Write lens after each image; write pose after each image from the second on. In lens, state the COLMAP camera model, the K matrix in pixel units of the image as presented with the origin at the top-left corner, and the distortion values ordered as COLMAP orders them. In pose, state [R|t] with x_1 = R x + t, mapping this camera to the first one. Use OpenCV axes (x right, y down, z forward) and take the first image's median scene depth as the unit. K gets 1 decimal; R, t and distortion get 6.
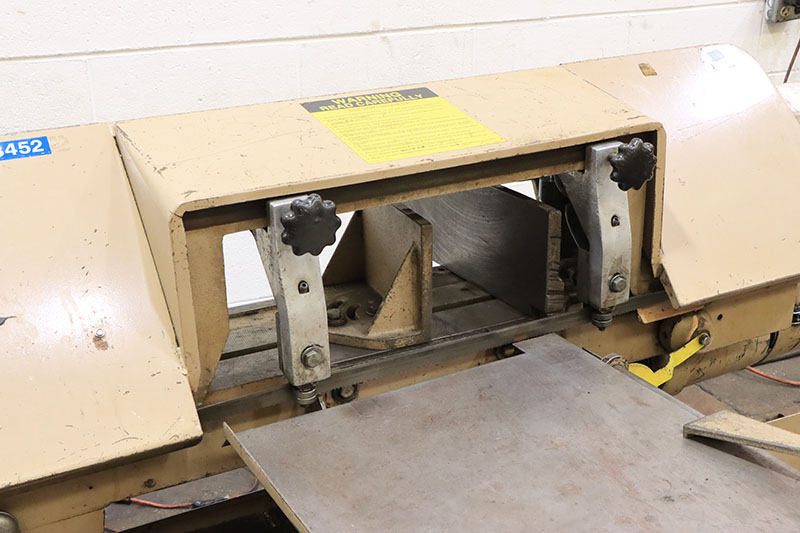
lens RADIAL K [[1004.0, 0, 402.3], [0, 1004.0, 273.1], [0, 0, 1]] dist [0.038858, 0.000000]
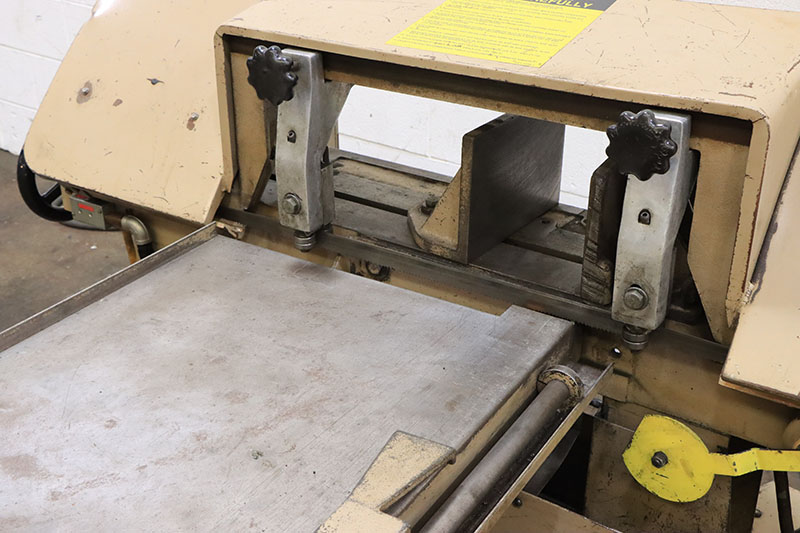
lens RADIAL K [[1004.0, 0, 397.0], [0, 1004.0, 269.3], [0, 0, 1]] dist [0.038858, 0.000000]
pose [[0.491375, 0.412299, -0.767176, 0.739469], [-0.331852, 0.903036, 0.272763, -0.165958], [0.805248, 0.120560, 0.580552, 0.437358]]
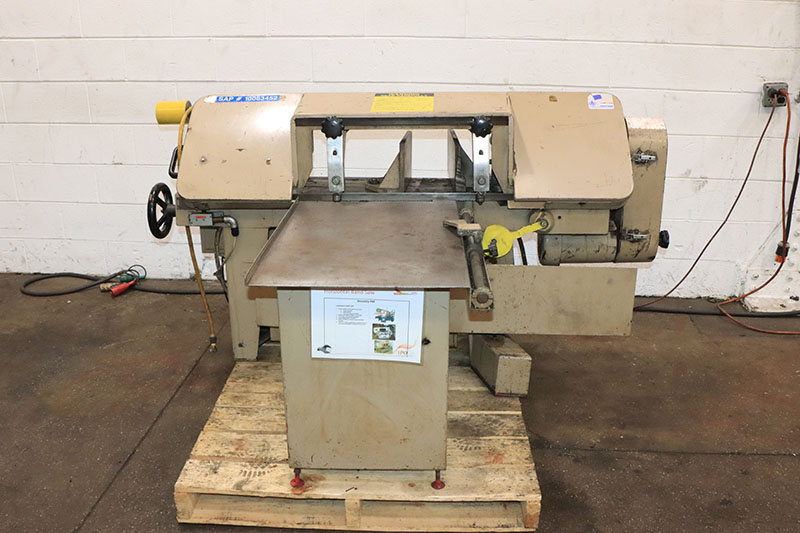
lens RADIAL K [[730.5, 0, 427.0], [0, 730.5, 249.6], [0, 0, 1]] dist [-0.144710, 0.079416]
pose [[0.876012, 0.167229, -0.452370, 0.923274], [-0.193043, 0.981127, -0.011132, 0.214511], [0.441971, 0.097078, 0.891761, -0.527653]]
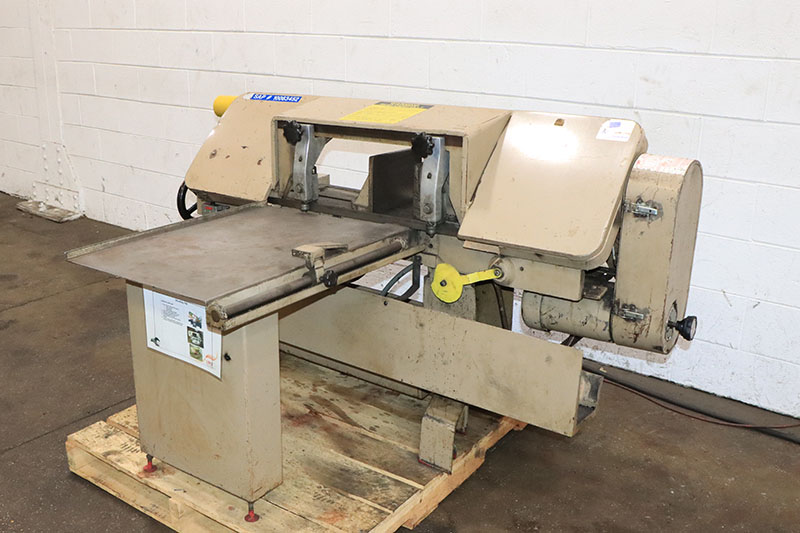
lens RADIAL K [[829.2, 0, 368.1], [0, 829.2, 278.6], [0, 0, 1]] dist [-0.121497, 0.000000]
pose [[0.429624, 0.294150, -0.853756, 1.656476], [-0.344568, 0.927322, 0.146104, -0.063121], [0.834683, 0.231407, 0.499754, 0.147179]]
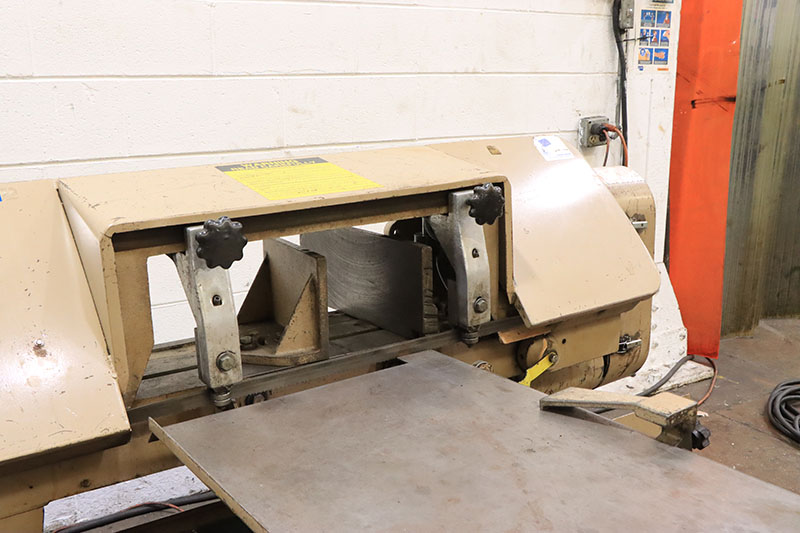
lens RADIAL K [[803.2, 0, 389.5], [0, 803.2, 276.6], [0, 0, 1]] dist [-0.043335, 0.000000]
pose [[0.994813, -0.032529, 0.096376, 0.011797], [0.046013, 0.988915, -0.141172, 0.114656], [-0.090715, 0.144874, 0.985283, 0.045940]]
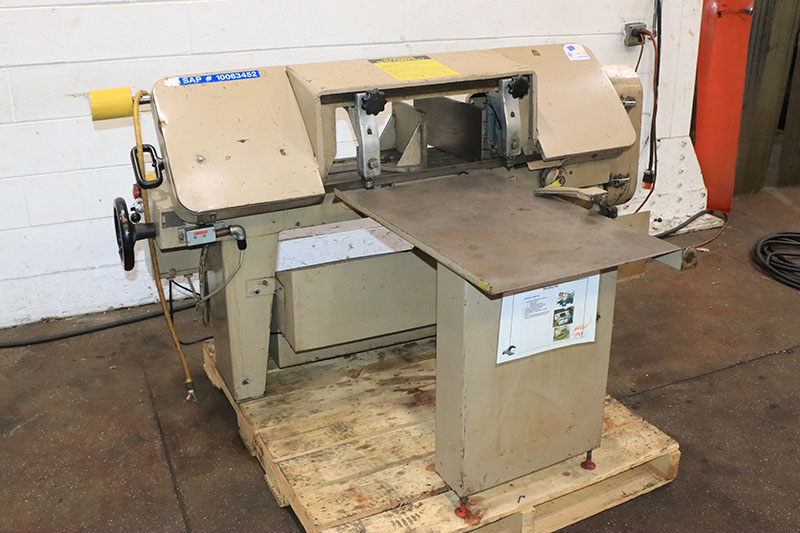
lens RADIAL K [[777.3, 0, 399.3], [0, 777.3, 216.5], [0, 0, 1]] dist [-0.121009, 0.000000]
pose [[0.999502, 0.012078, -0.029143, 0.020774], [-0.013713, 0.998304, -0.056580, 0.272891], [0.028411, 0.056951, 0.997973, -0.671258]]
